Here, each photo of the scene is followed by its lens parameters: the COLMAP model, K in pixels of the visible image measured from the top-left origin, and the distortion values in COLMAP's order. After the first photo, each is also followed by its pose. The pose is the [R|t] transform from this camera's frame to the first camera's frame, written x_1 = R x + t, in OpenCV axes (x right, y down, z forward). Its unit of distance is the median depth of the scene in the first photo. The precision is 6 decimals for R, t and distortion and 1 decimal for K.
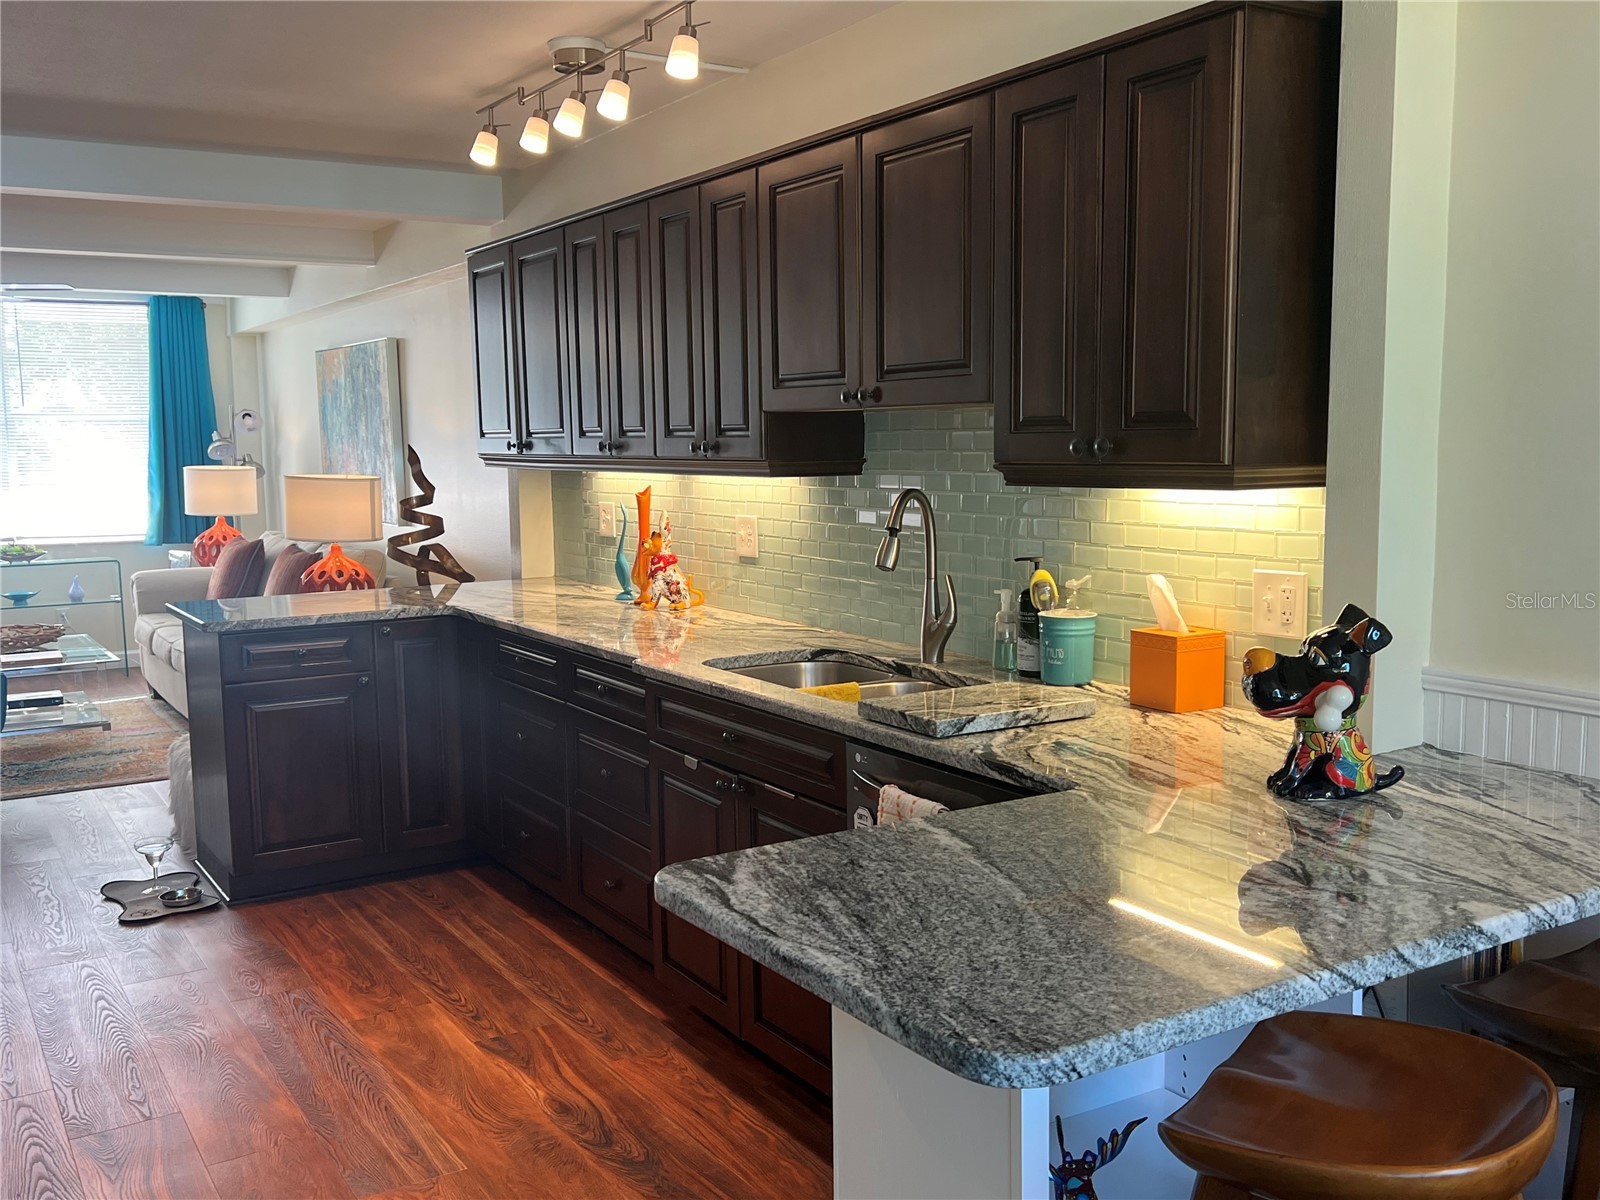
lens RADIAL K [[1483.9, 0, 796.1], [0, 1483.9, 614.0], [0, 0, 1]] dist [0.020671, 0.000000]
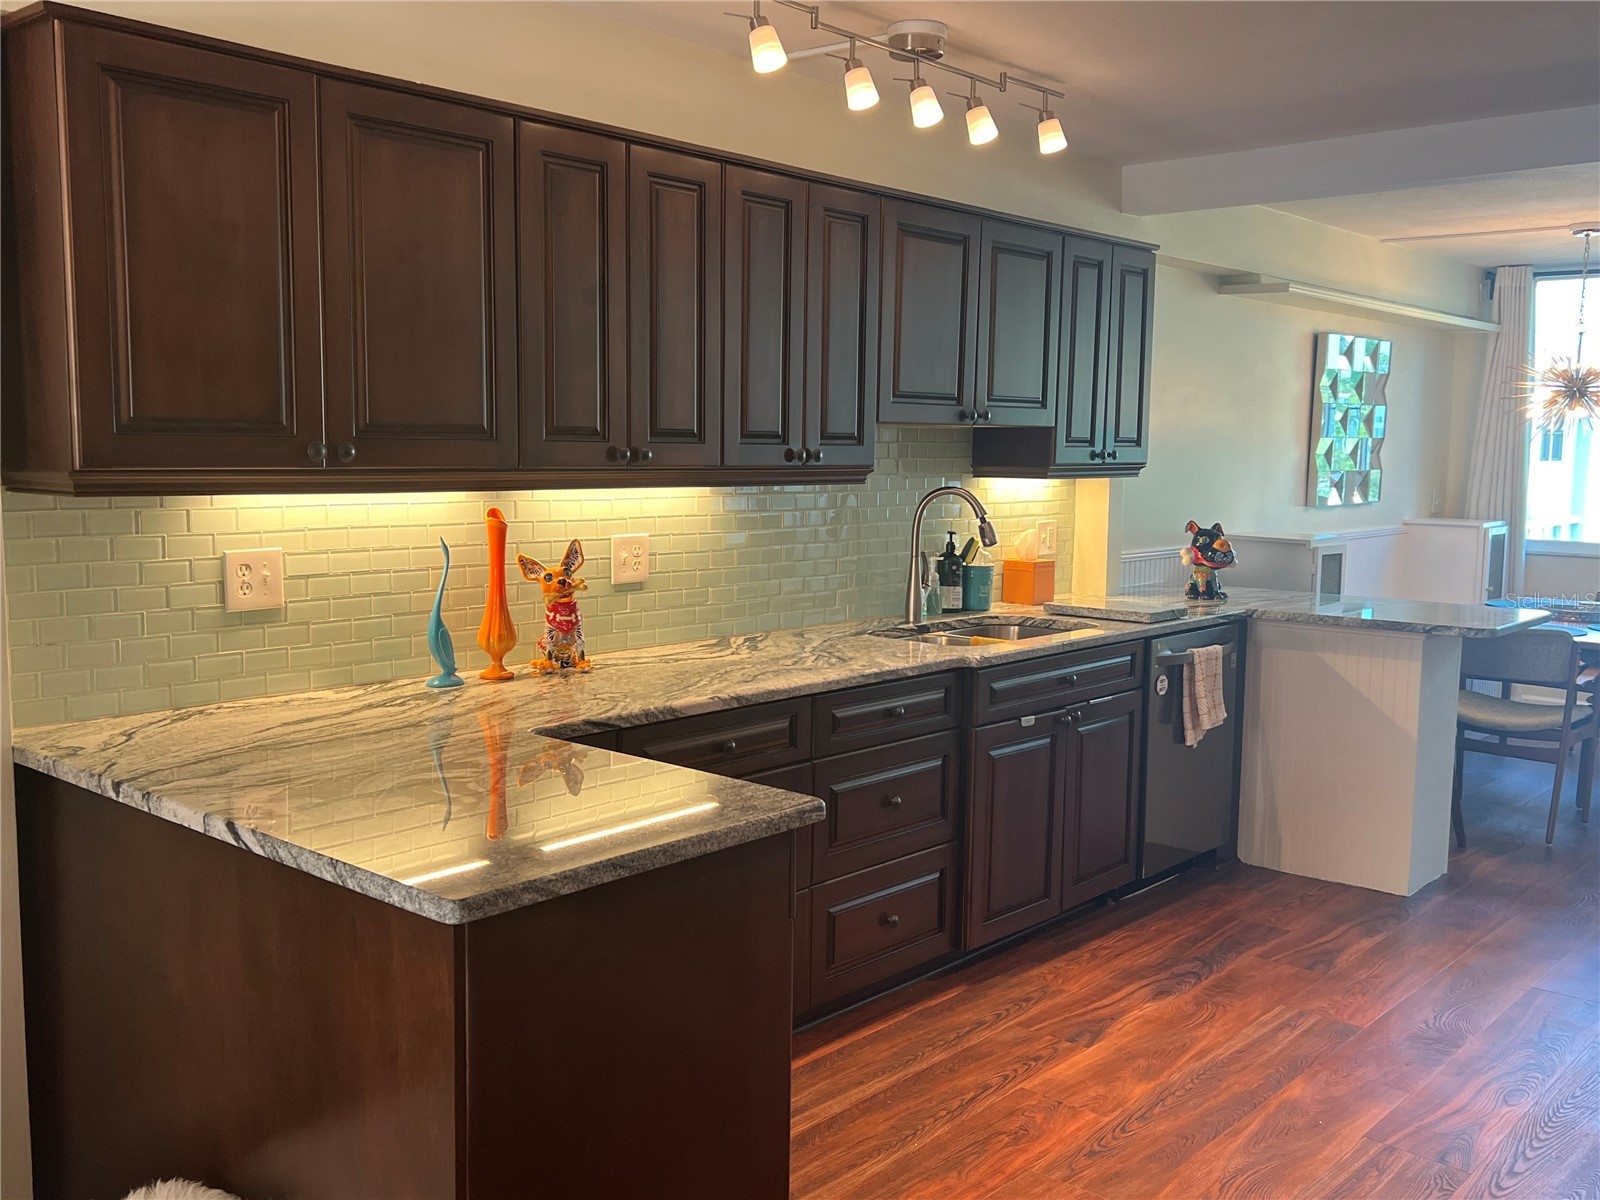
lens RADIAL K [[1483.9, 0, 790.9], [0, 1483.9, 601.5], [0, 0, 1]] dist [0.020671, 0.000000]
pose [[-0.285977, -0.096697, 0.953345, -0.822538], [0.104263, 0.985849, 0.131270, -0.122680], [-0.952547, 0.136939, -0.271848, 1.075932]]
